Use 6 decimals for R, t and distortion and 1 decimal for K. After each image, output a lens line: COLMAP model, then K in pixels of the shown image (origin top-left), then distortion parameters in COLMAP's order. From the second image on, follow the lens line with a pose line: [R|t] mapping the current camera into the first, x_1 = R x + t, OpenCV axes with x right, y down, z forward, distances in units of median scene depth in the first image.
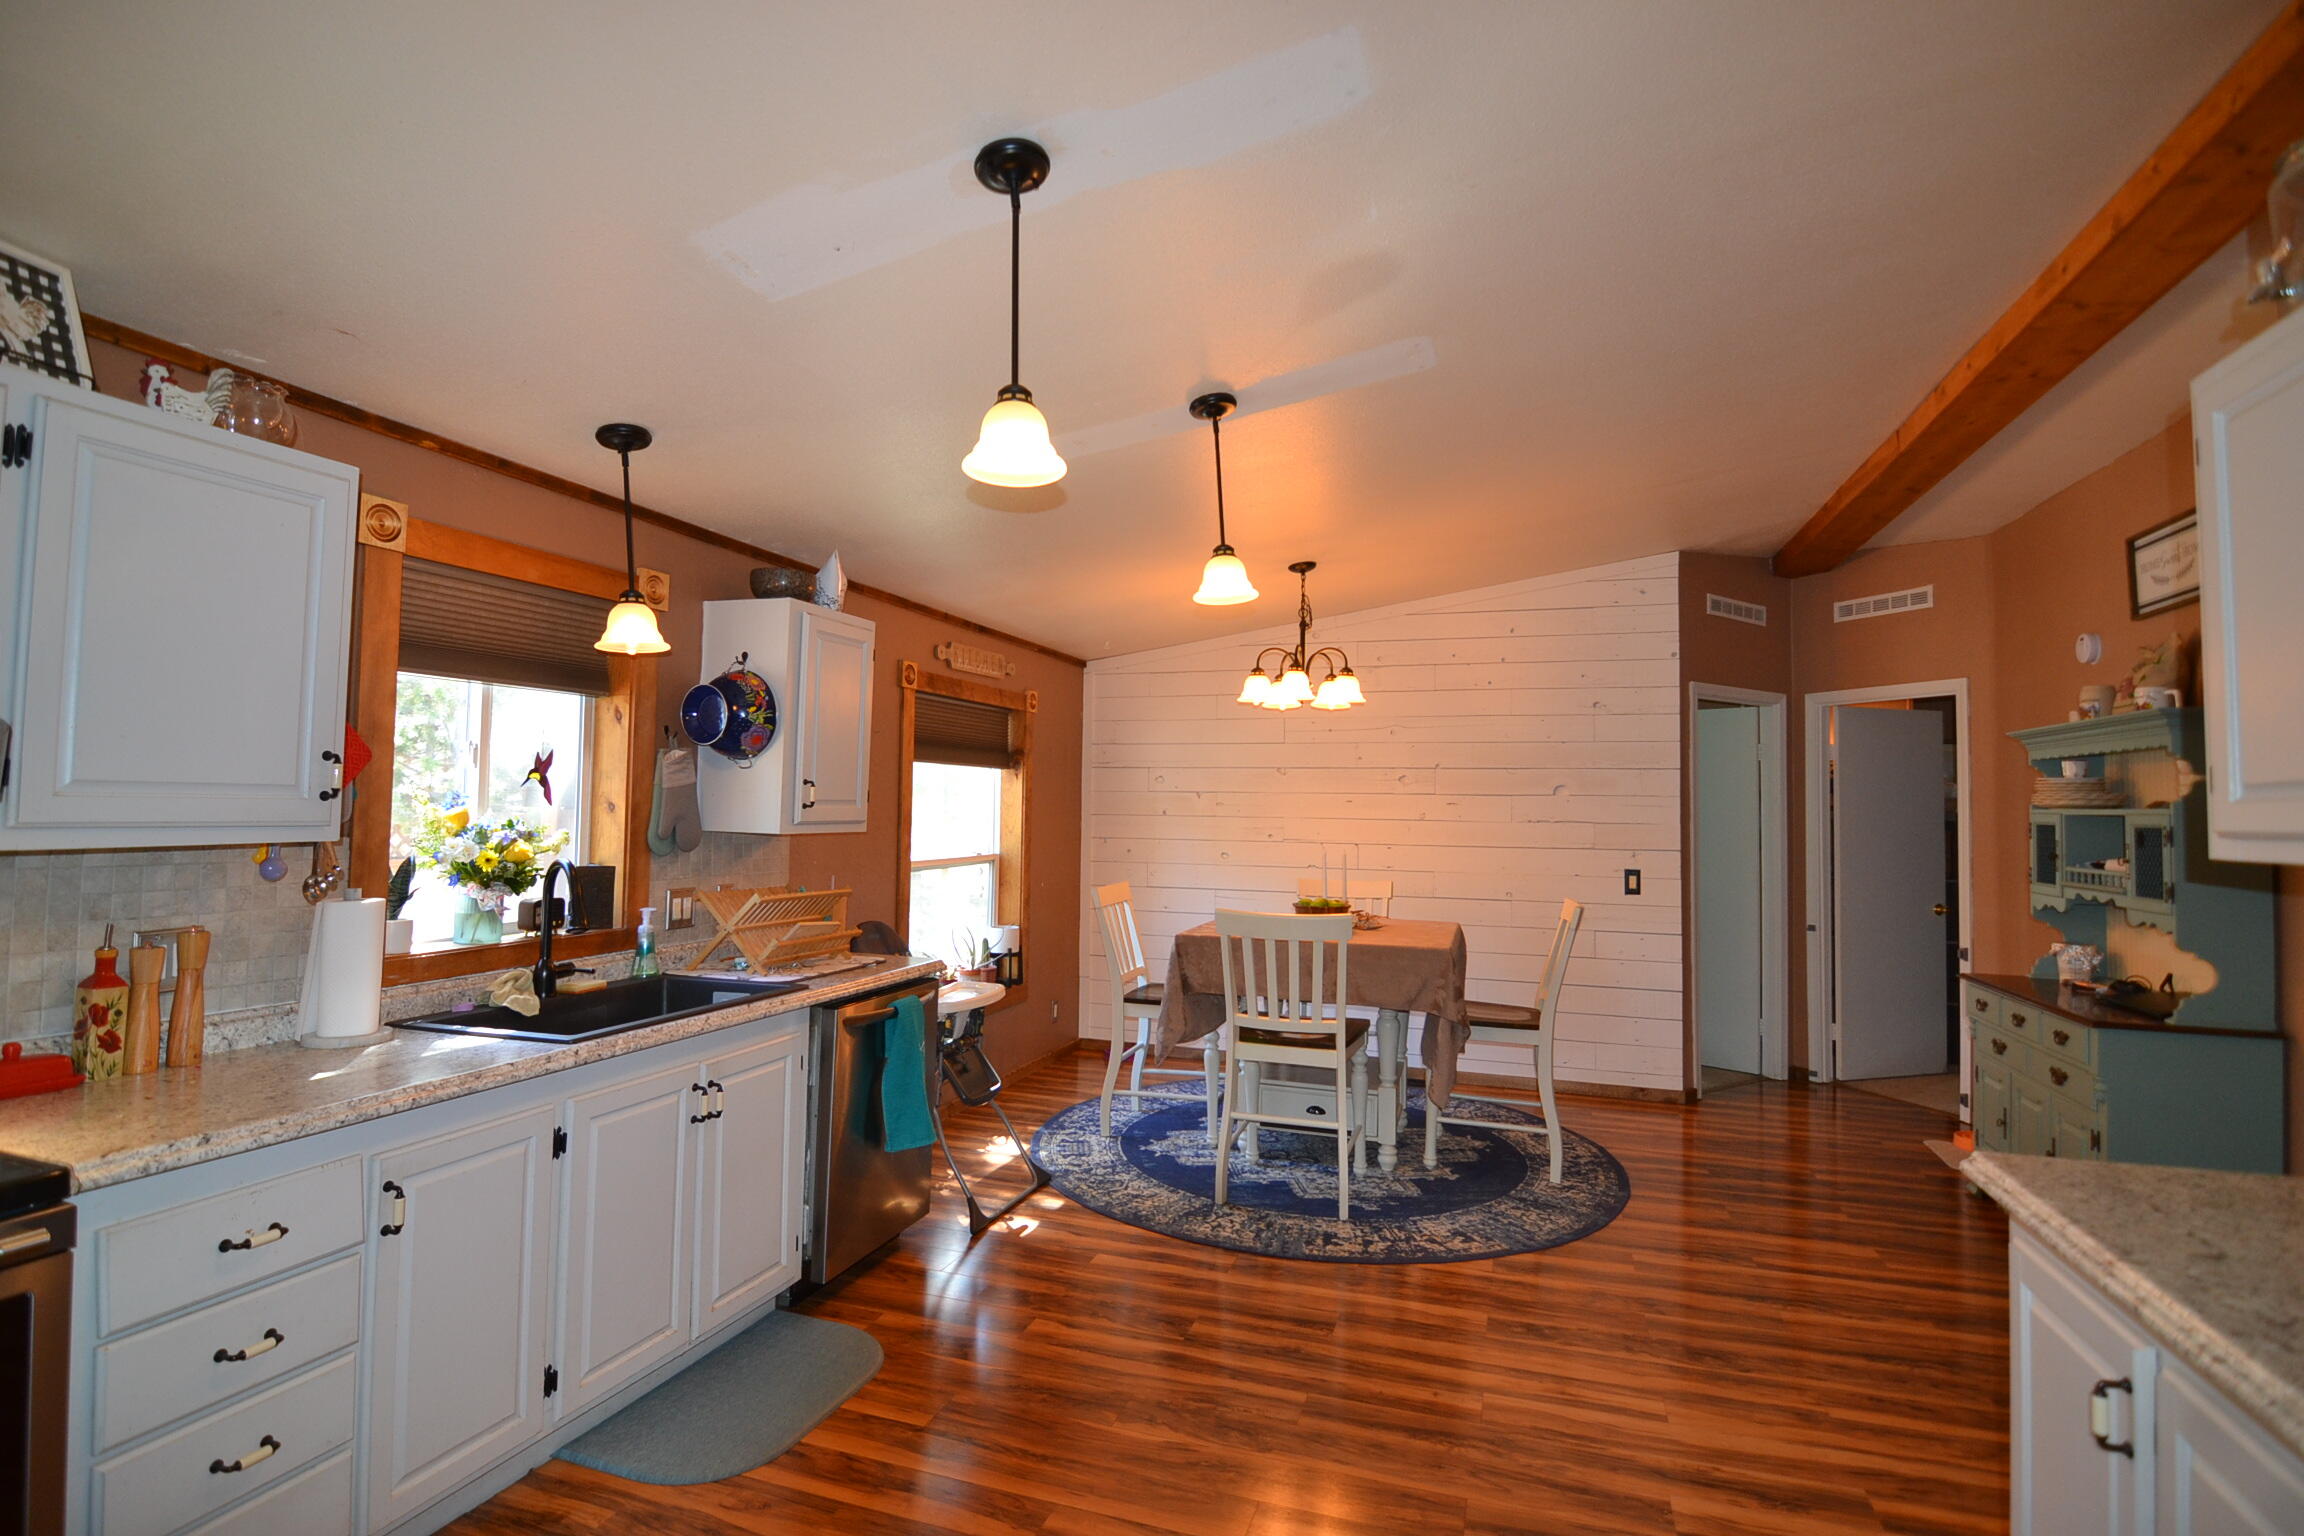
lens RADIAL K [[1124.1, 0, 1141.2], [0, 1124.1, 757.8], [0, 0, 1]] dist [-0.014756, -0.004257]
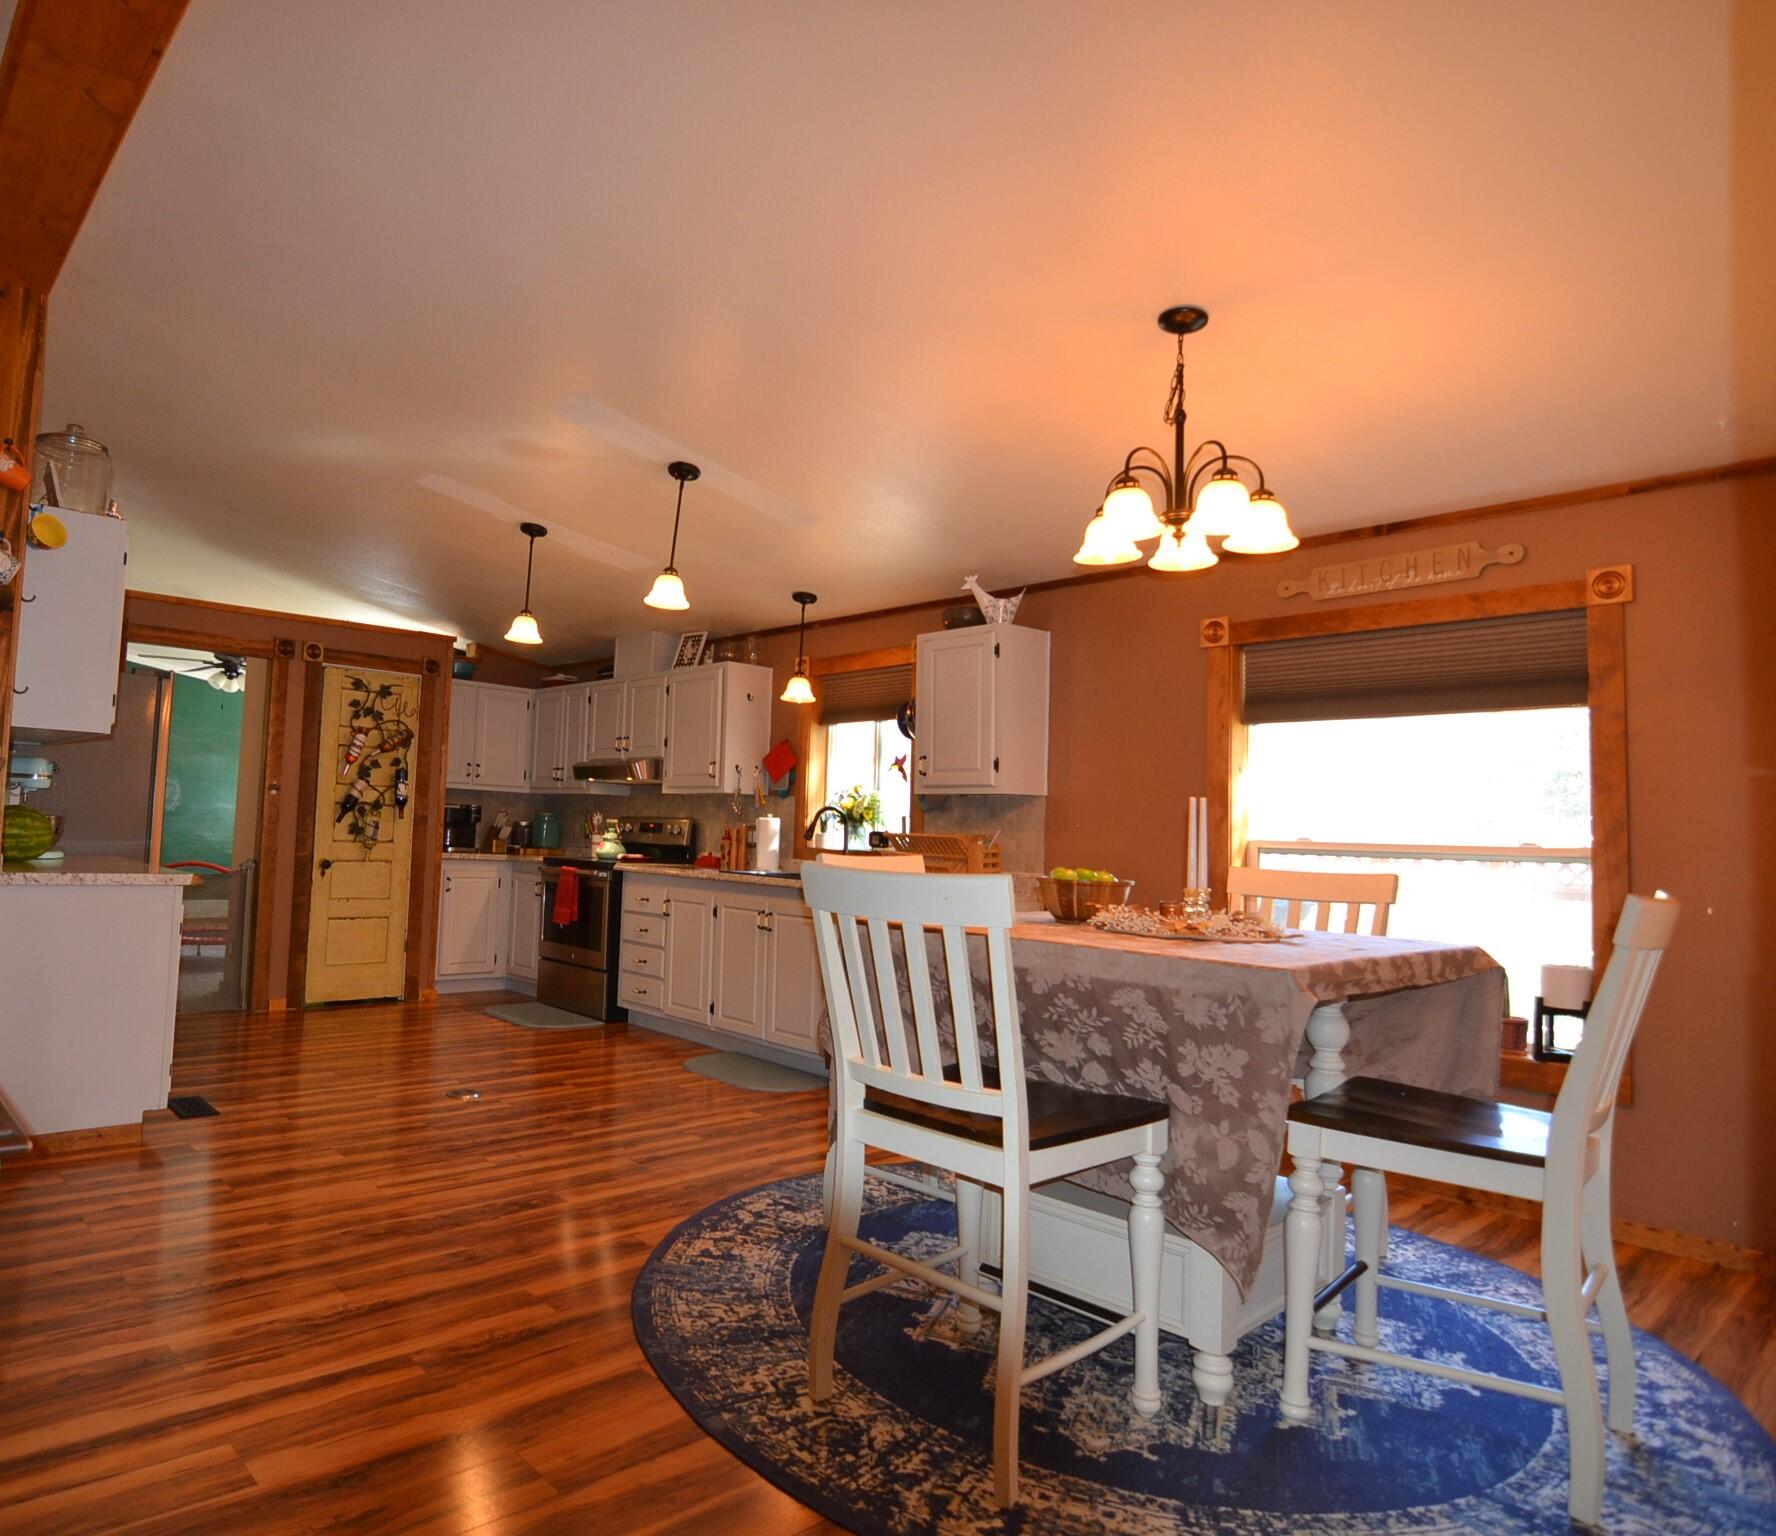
lens RADIAL K [[1128.5, 0, 714.2], [0, 1128.5, 759.0], [0, 0, 1]] dist [-0.002135, -0.004343]
pose [[-0.530074, -0.086002, -0.843579, 0.949597], [-0.005542, 0.995173, -0.097975, 0.148859], [0.847933, -0.047259, -0.527992, 1.372576]]
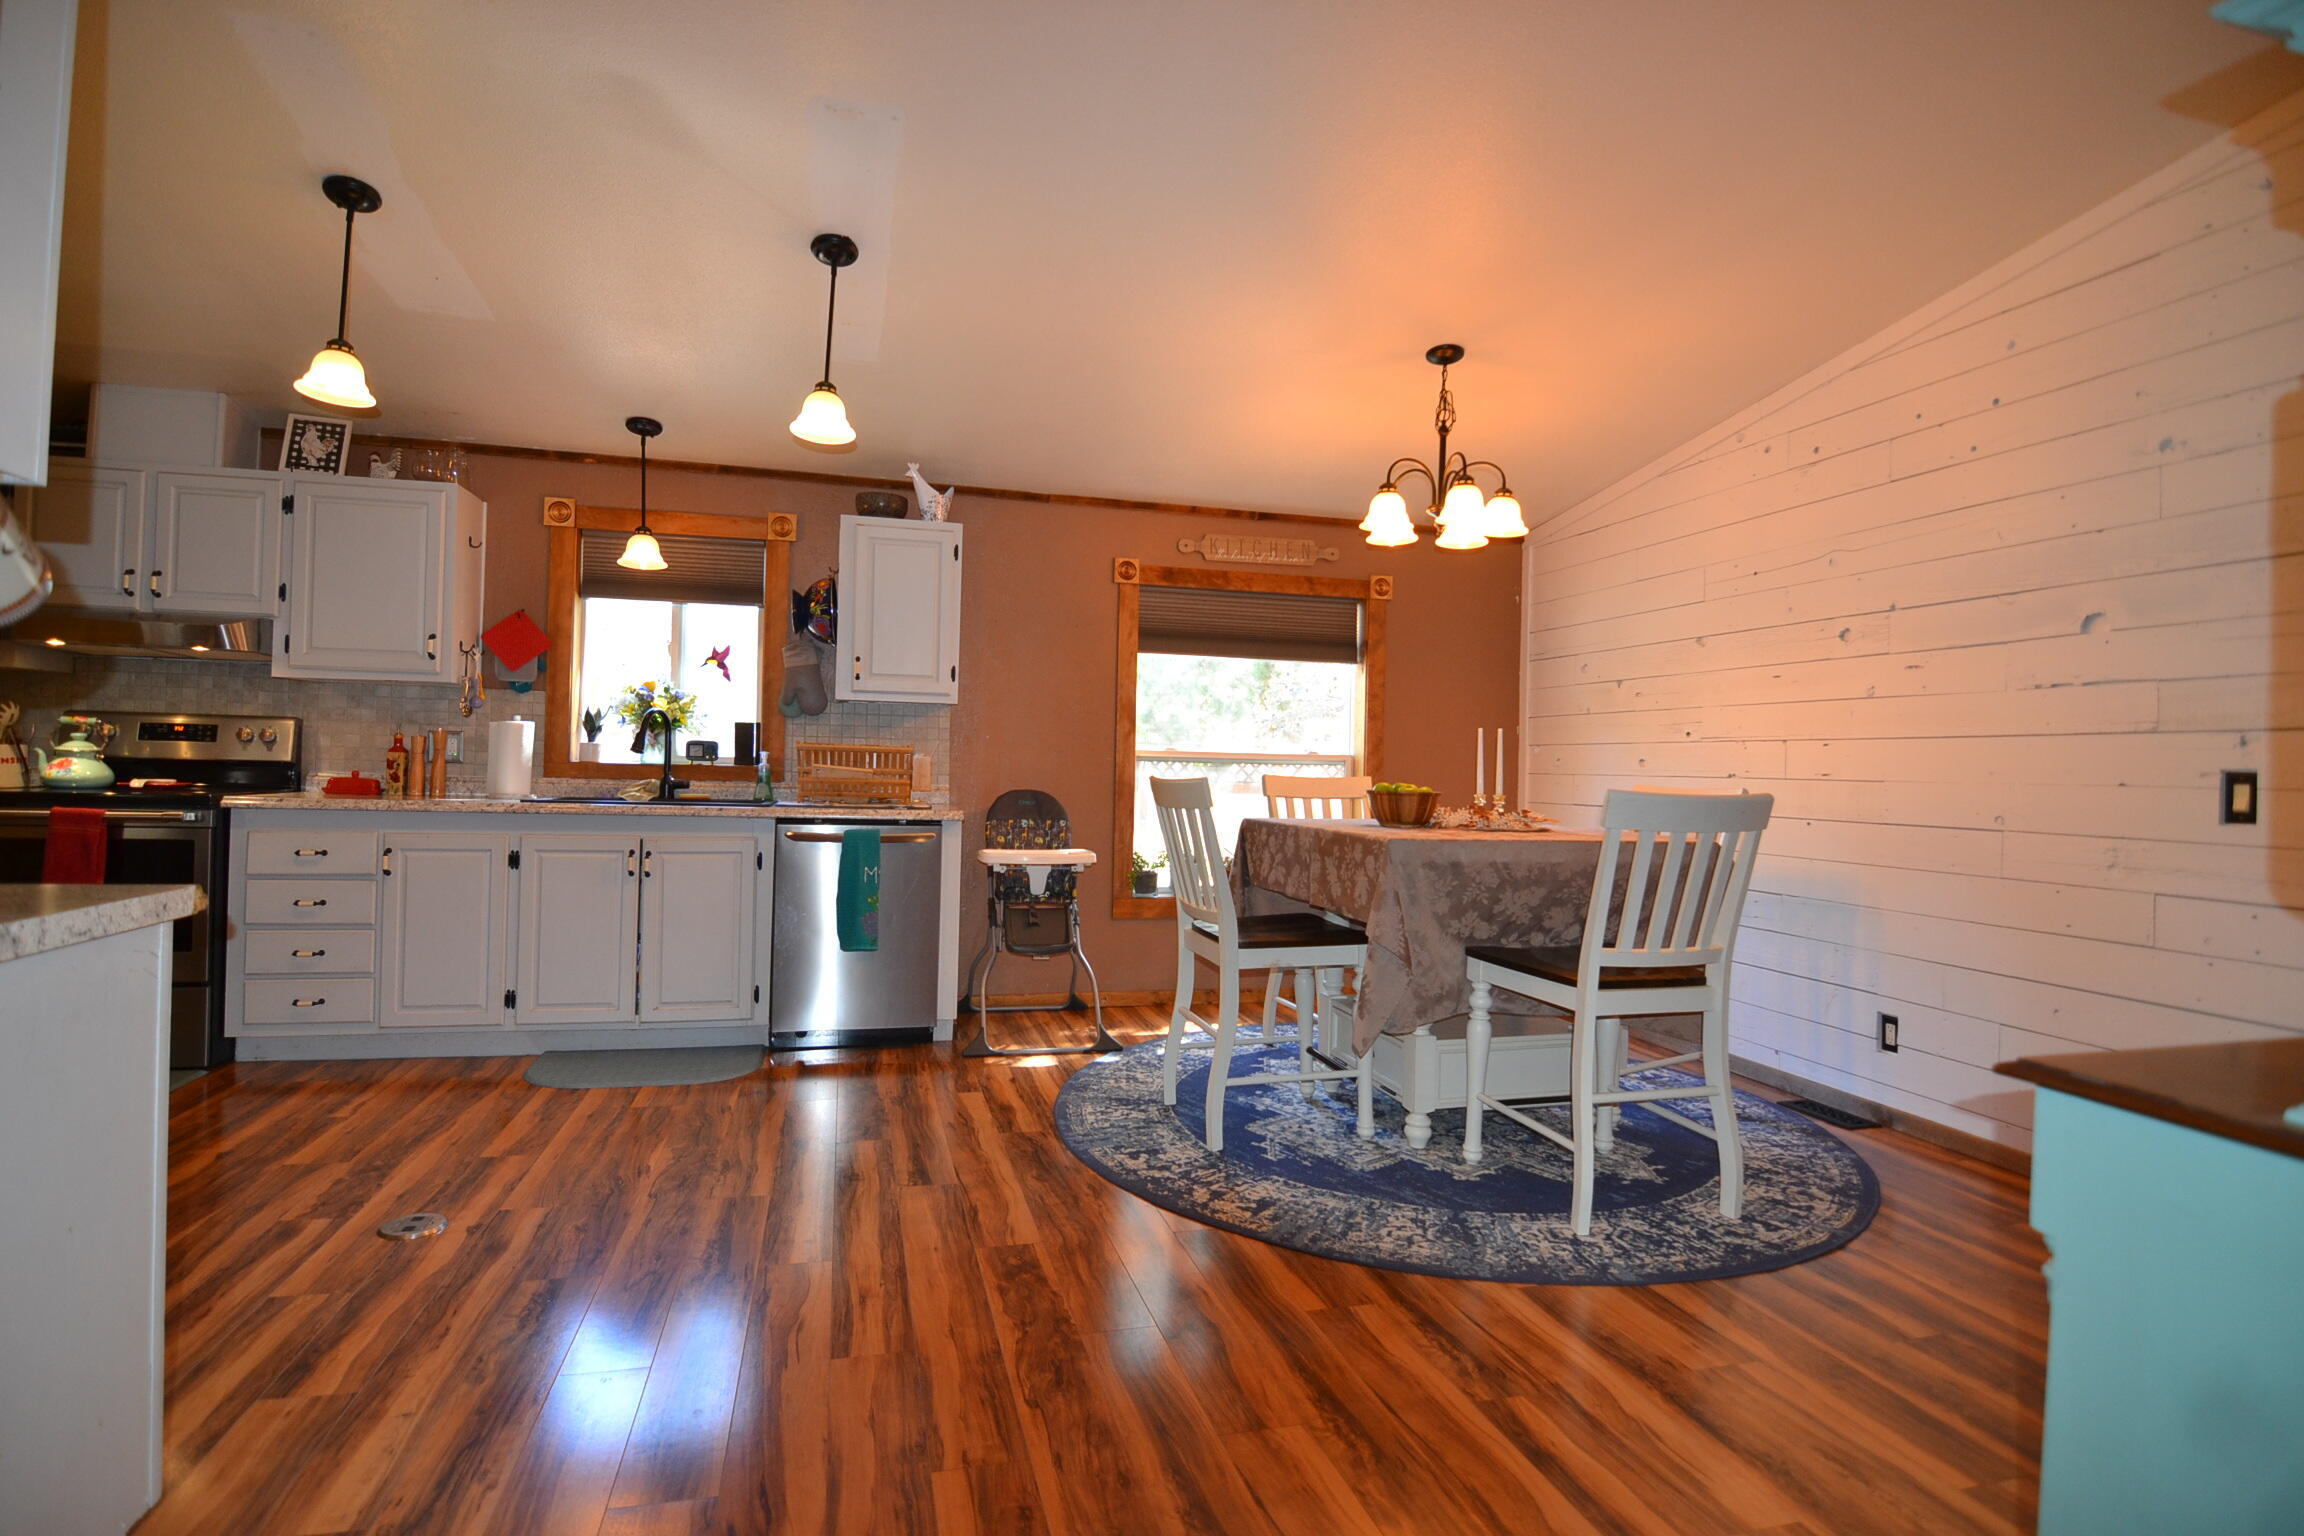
lens RADIAL K [[1124.1, 0, 1136.6], [0, 1124.1, 762.2], [0, 0, 1]] dist [-0.014756, -0.004257]
pose [[0.551787, -0.003878, -0.833976, 0.827072], [0.020072, 0.999761, 0.008632, 0.119119], [0.833744, -0.021502, 0.551733, 0.503718]]
